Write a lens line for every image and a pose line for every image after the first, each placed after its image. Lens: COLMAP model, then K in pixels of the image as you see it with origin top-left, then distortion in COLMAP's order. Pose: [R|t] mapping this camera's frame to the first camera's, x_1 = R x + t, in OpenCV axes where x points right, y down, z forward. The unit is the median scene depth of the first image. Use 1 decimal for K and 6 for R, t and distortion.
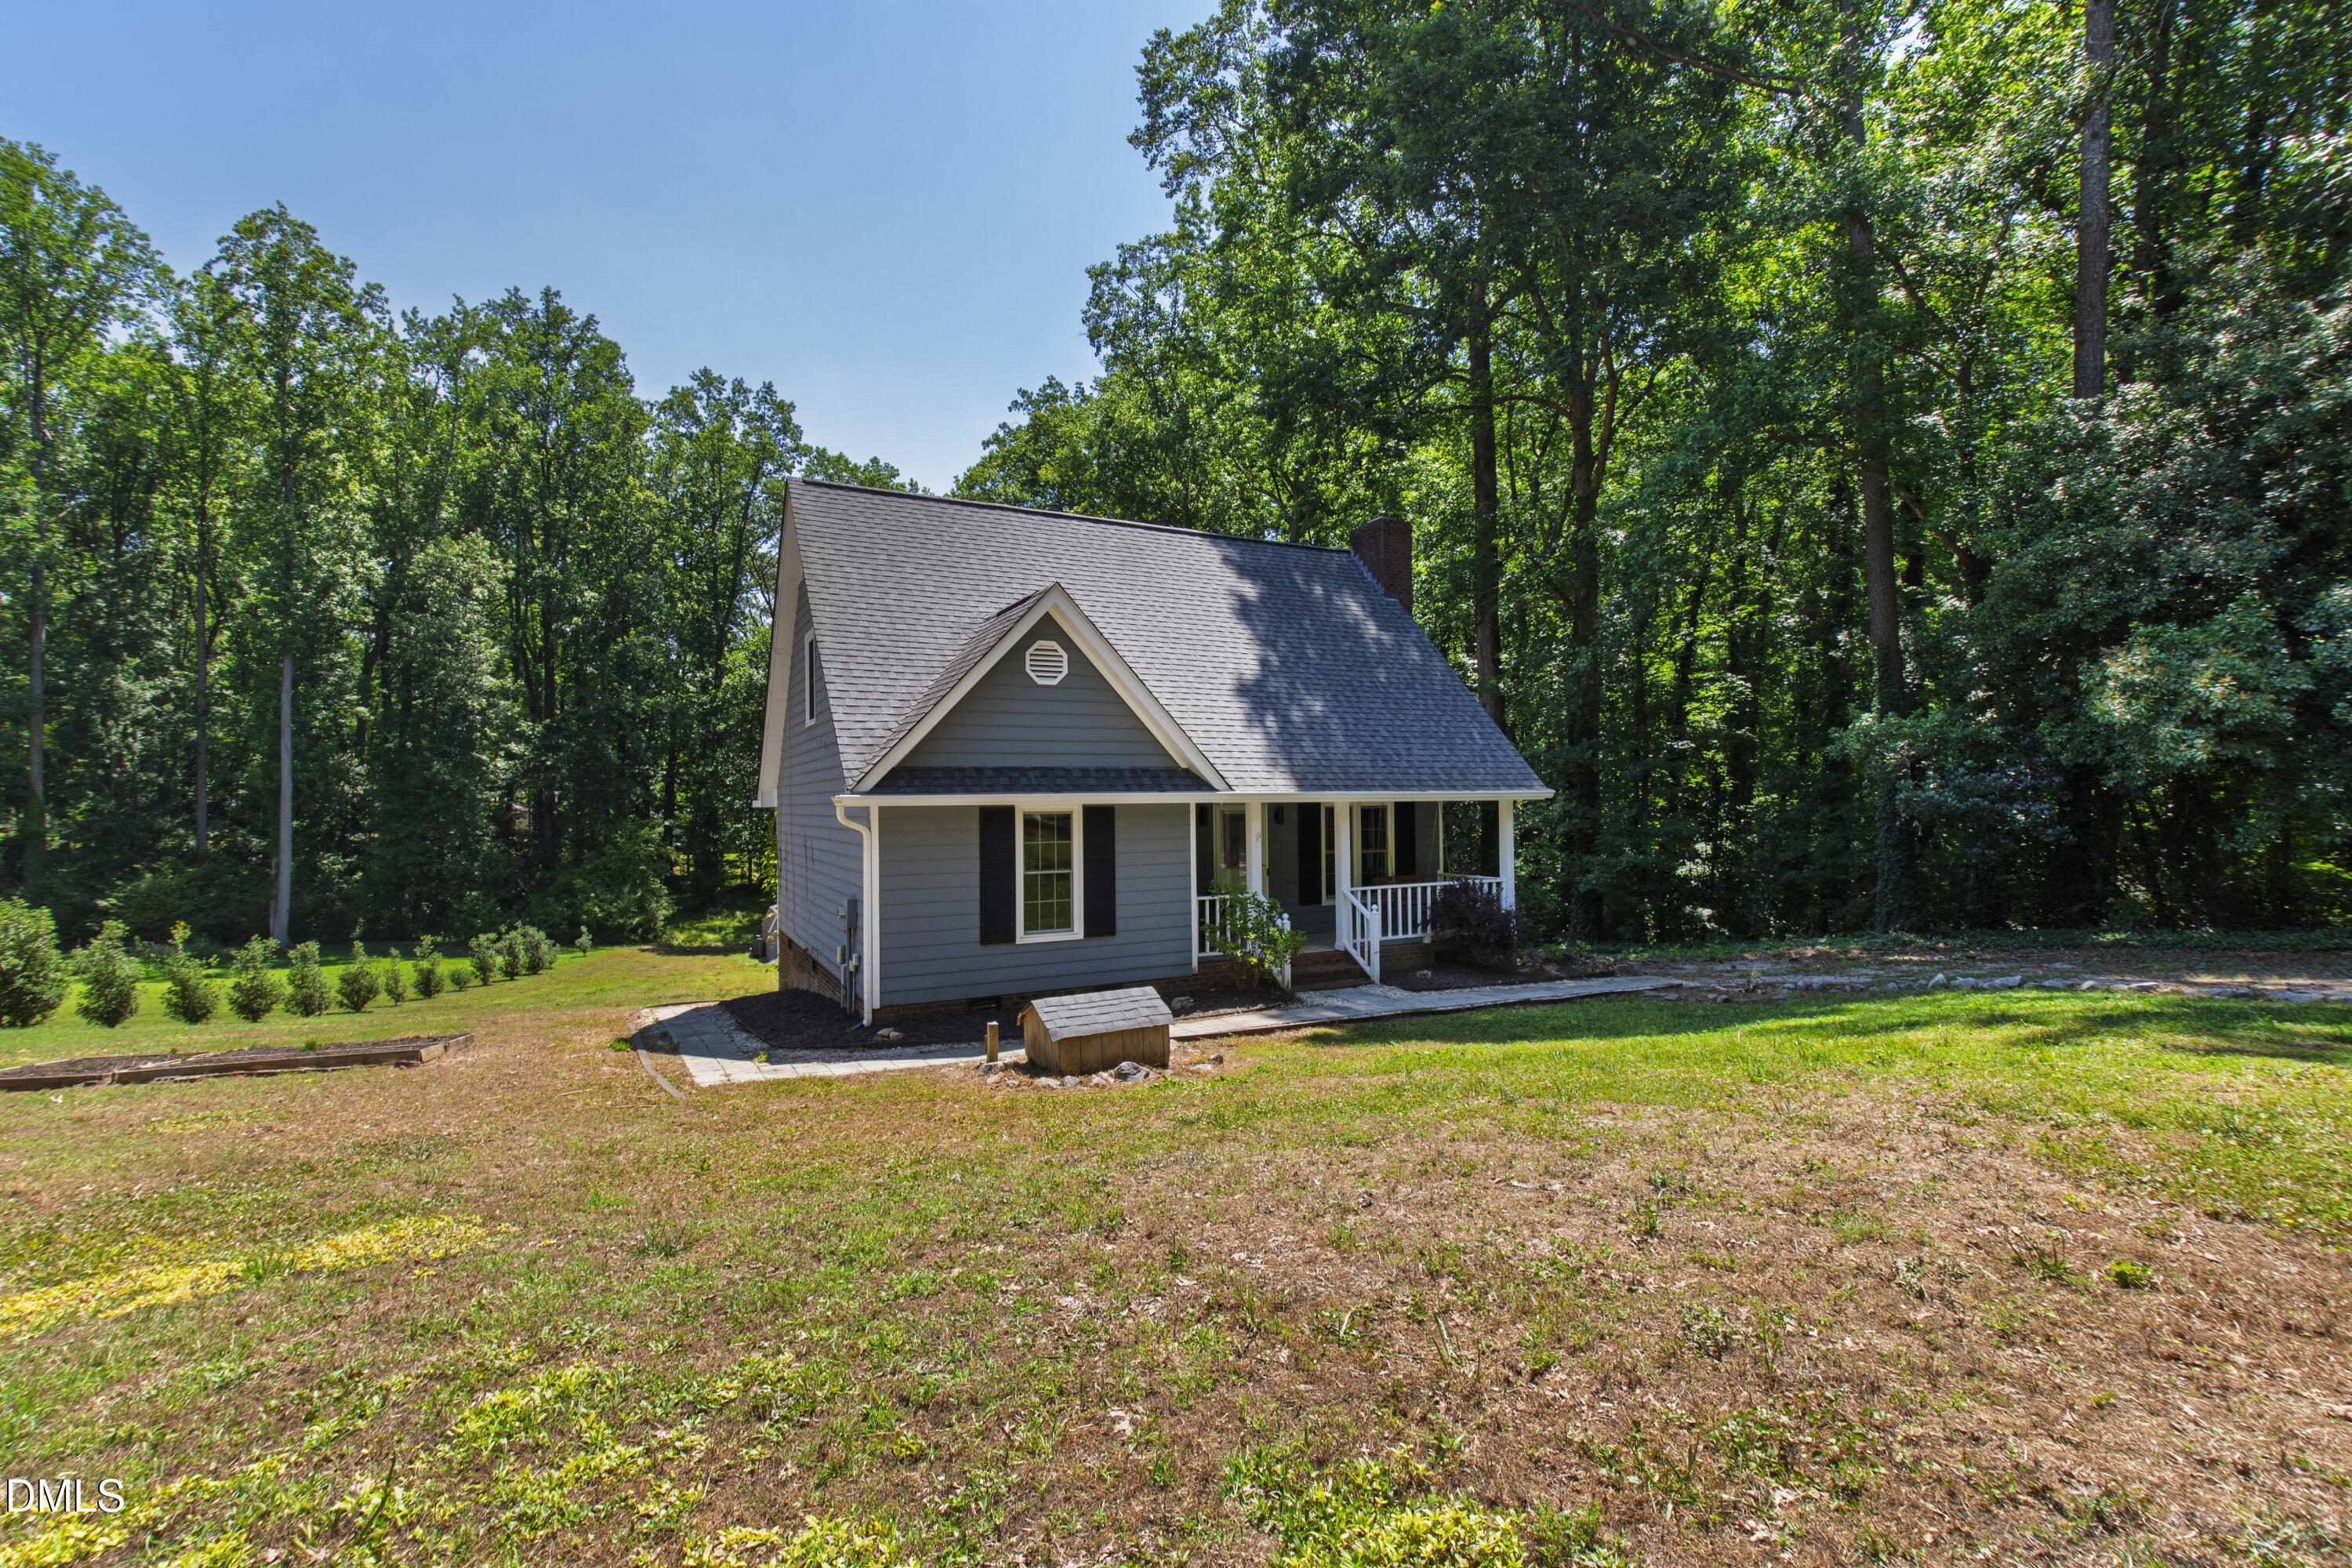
lens RADIAL K [[1008.5, 0, 1135.8], [0, 1008.5, 786.3], [0, 0, 1]] dist [-0.003759, -0.000082]
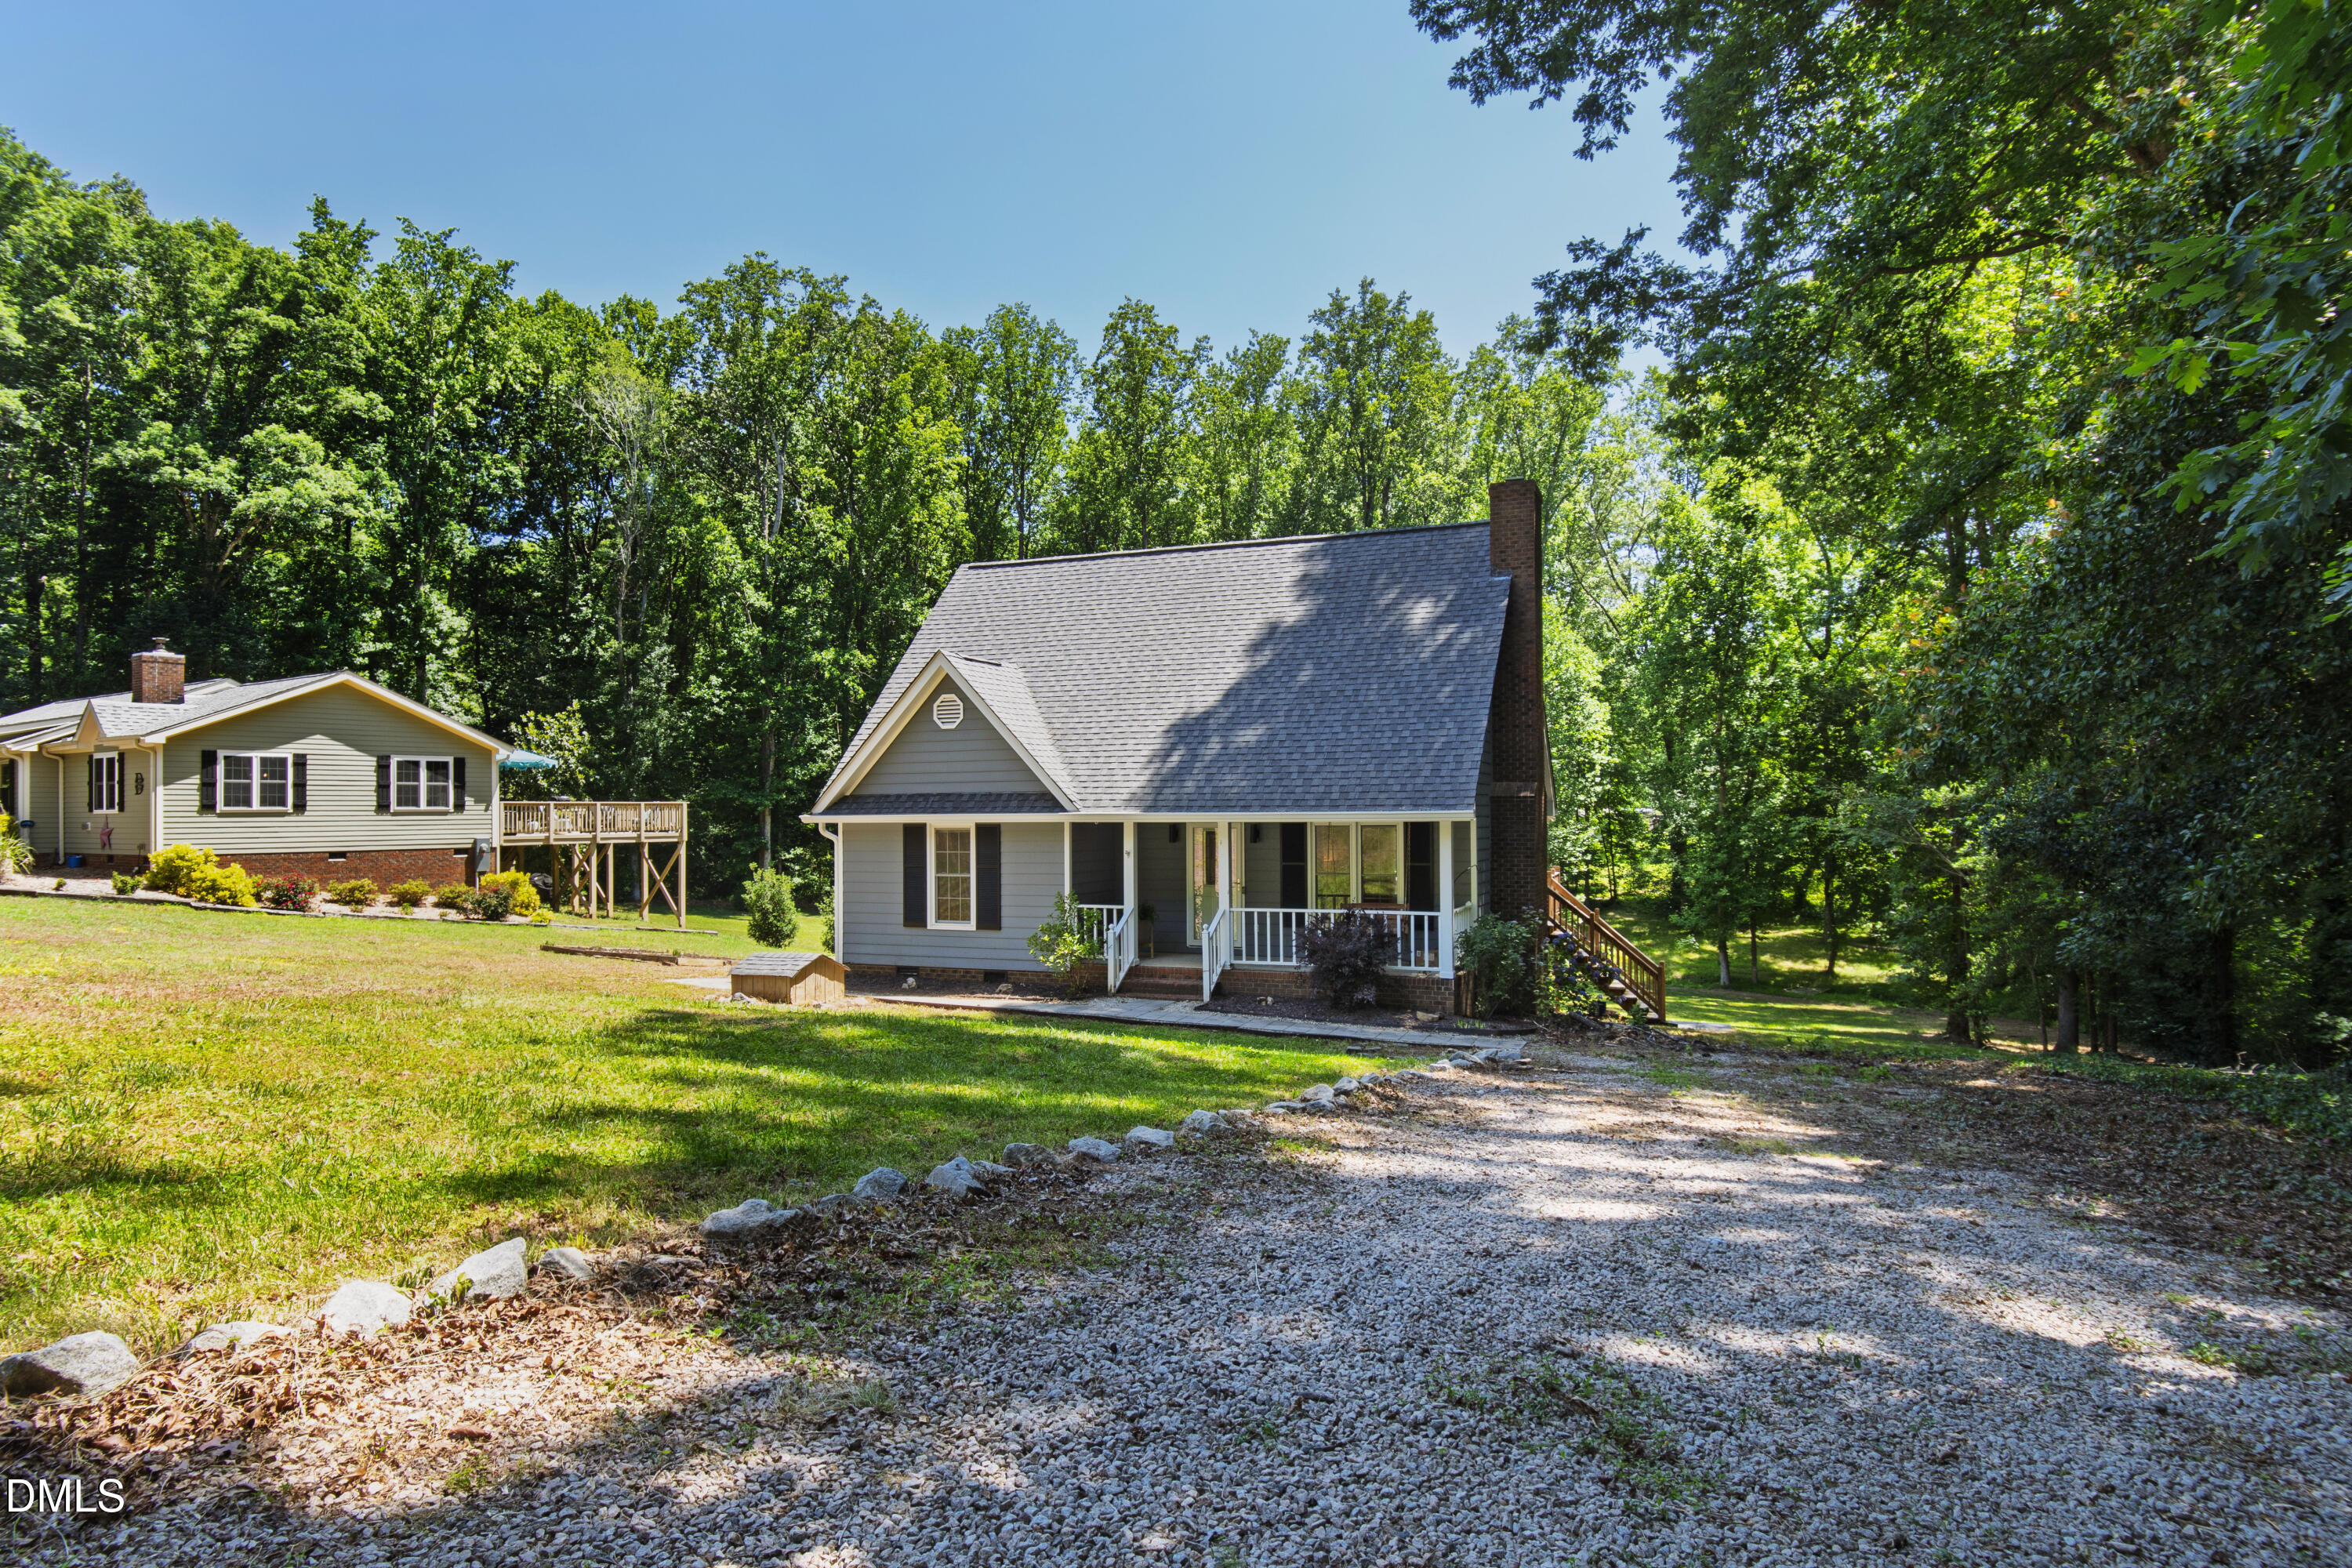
lens RADIAL K [[1283.1, 0, 1176.0], [0, 1283.1, 784.0], [0, 0, 1]] dist [-0.000990, -0.000279]
pose [[0.667269, -0.008652, -0.744767, 1.022913], [0.012494, 0.999922, -0.000422, -0.020519], [0.744712, -0.009024, 0.667325, 0.100588]]
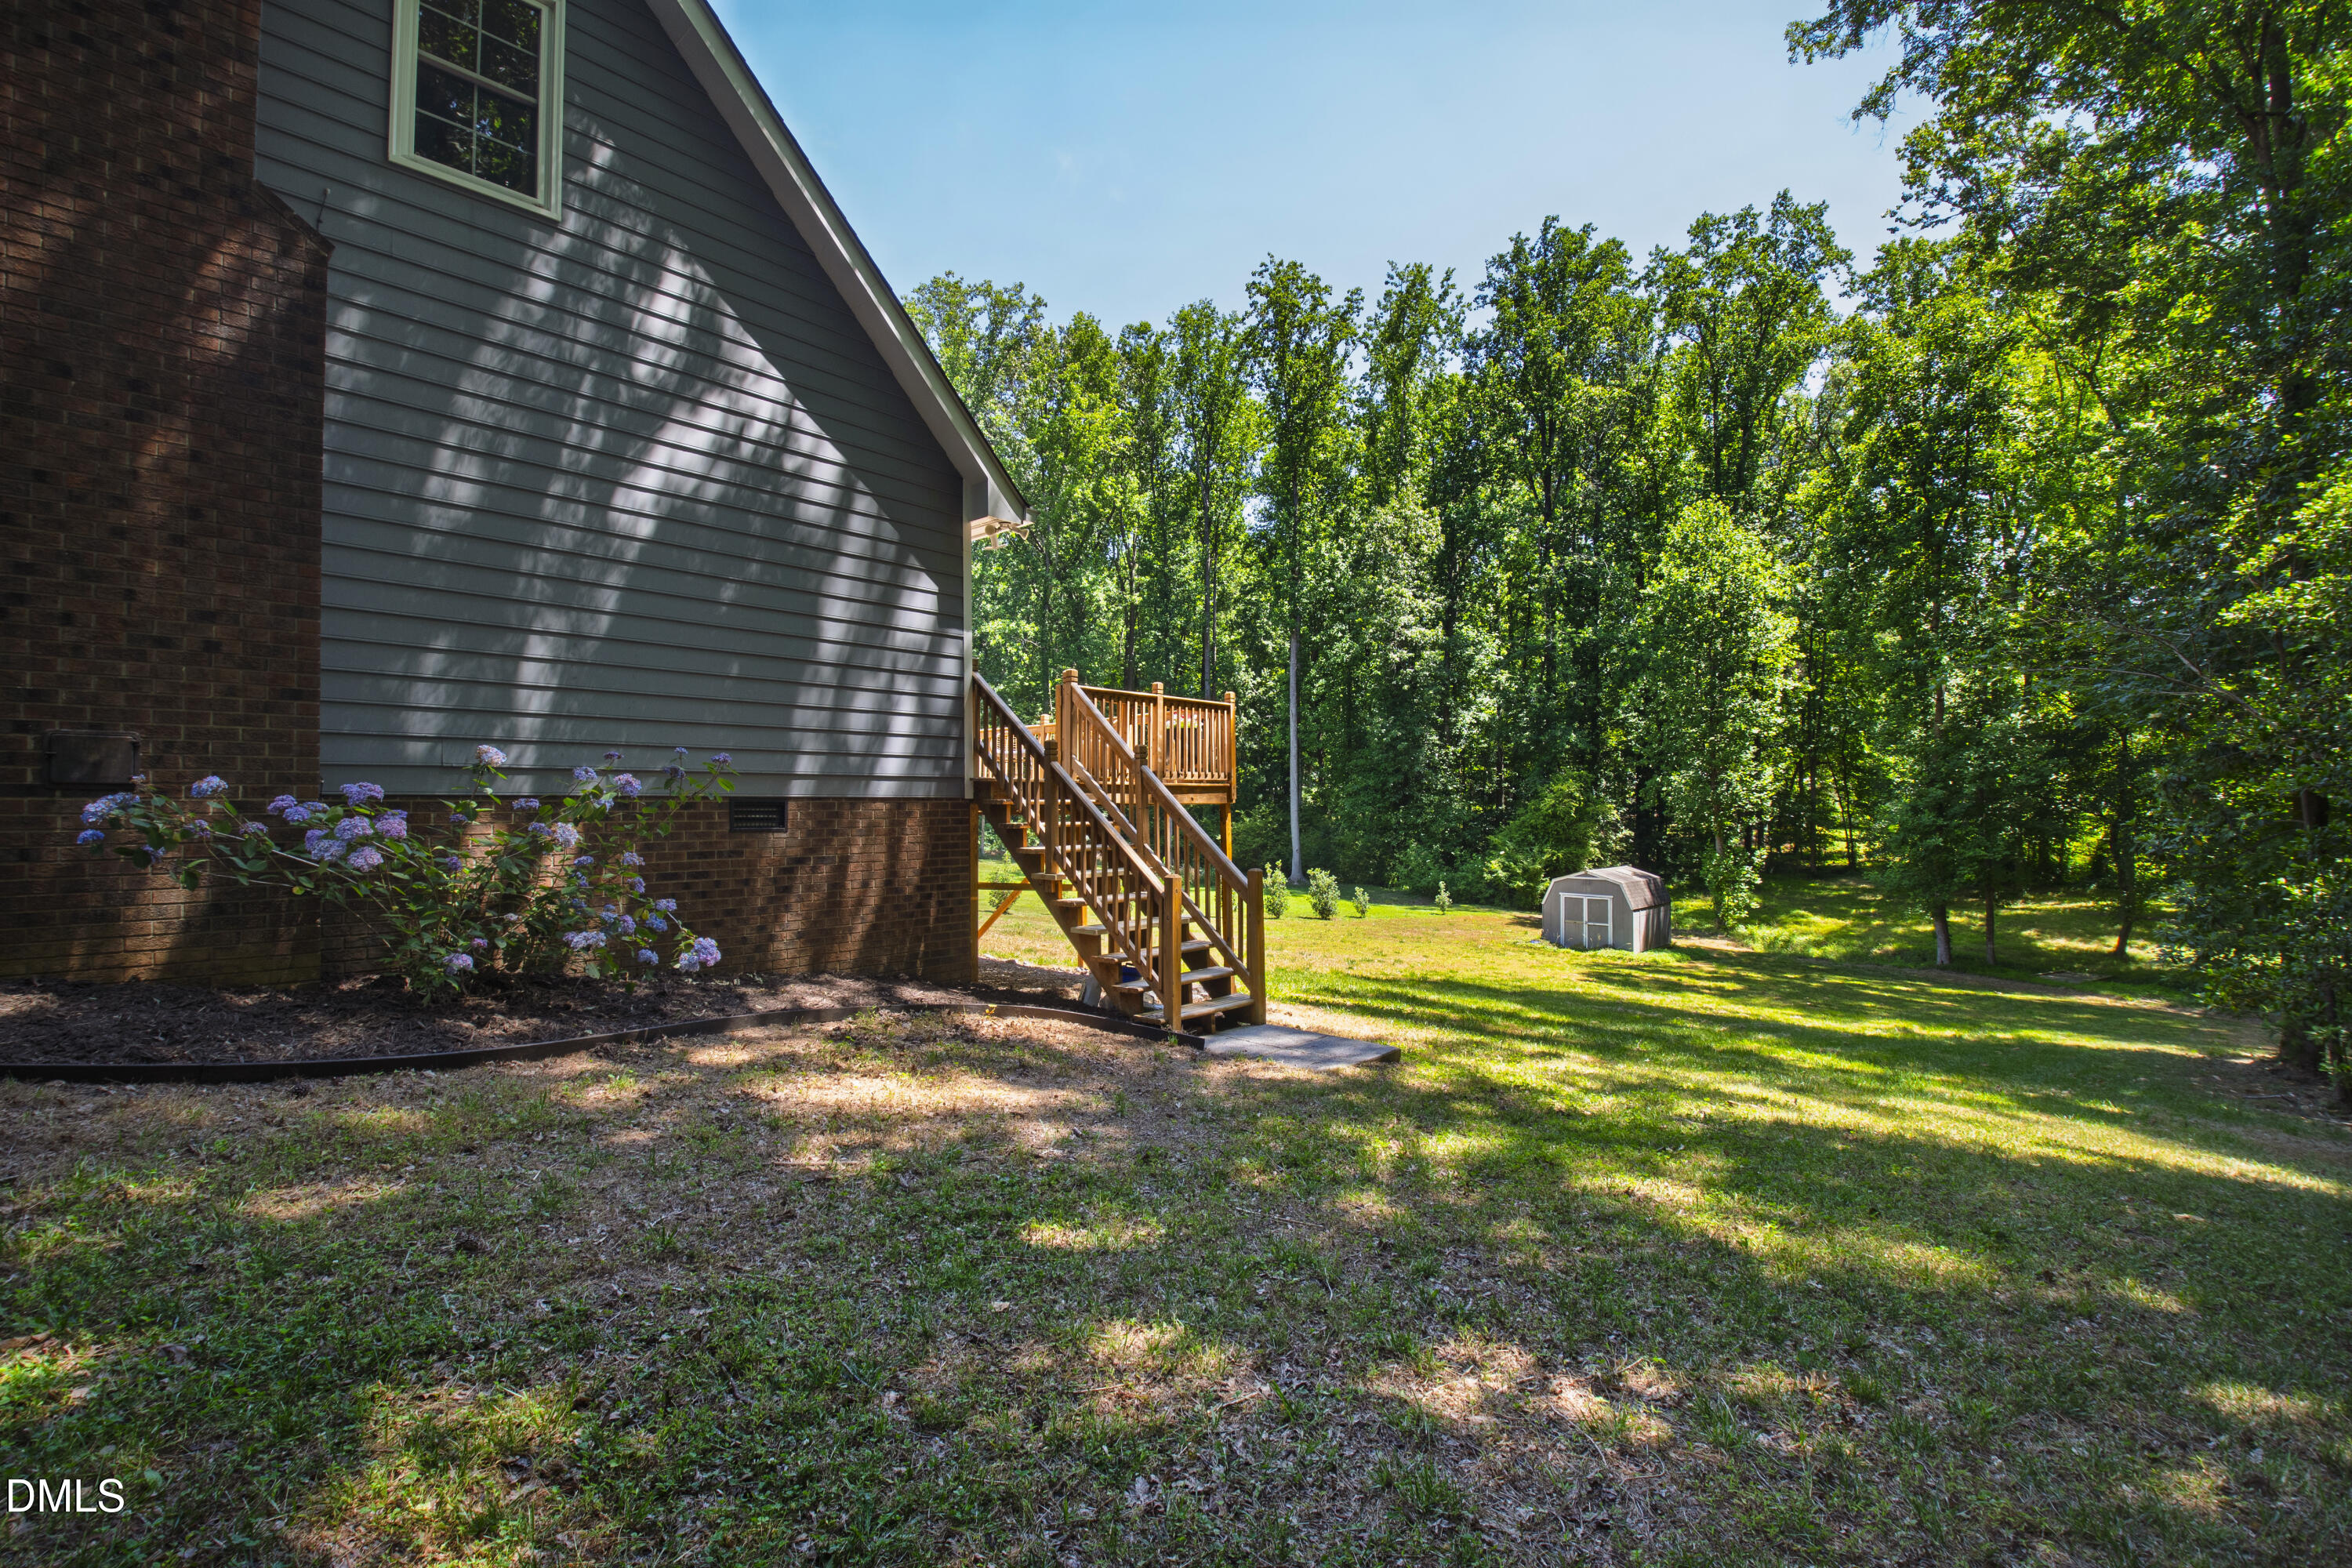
lens RADIAL K [[1022.5, 0, 1176.0], [0, 1022.5, 784.0], [0, 0, 1]] dist [-0.014188, -0.000263]
pose [[0.395106, -0.014398, -0.918523, 0.679064], [0.020040, 0.999774, -0.007051, 0.172391], [0.918417, -0.015622, 0.395305, 1.374049]]
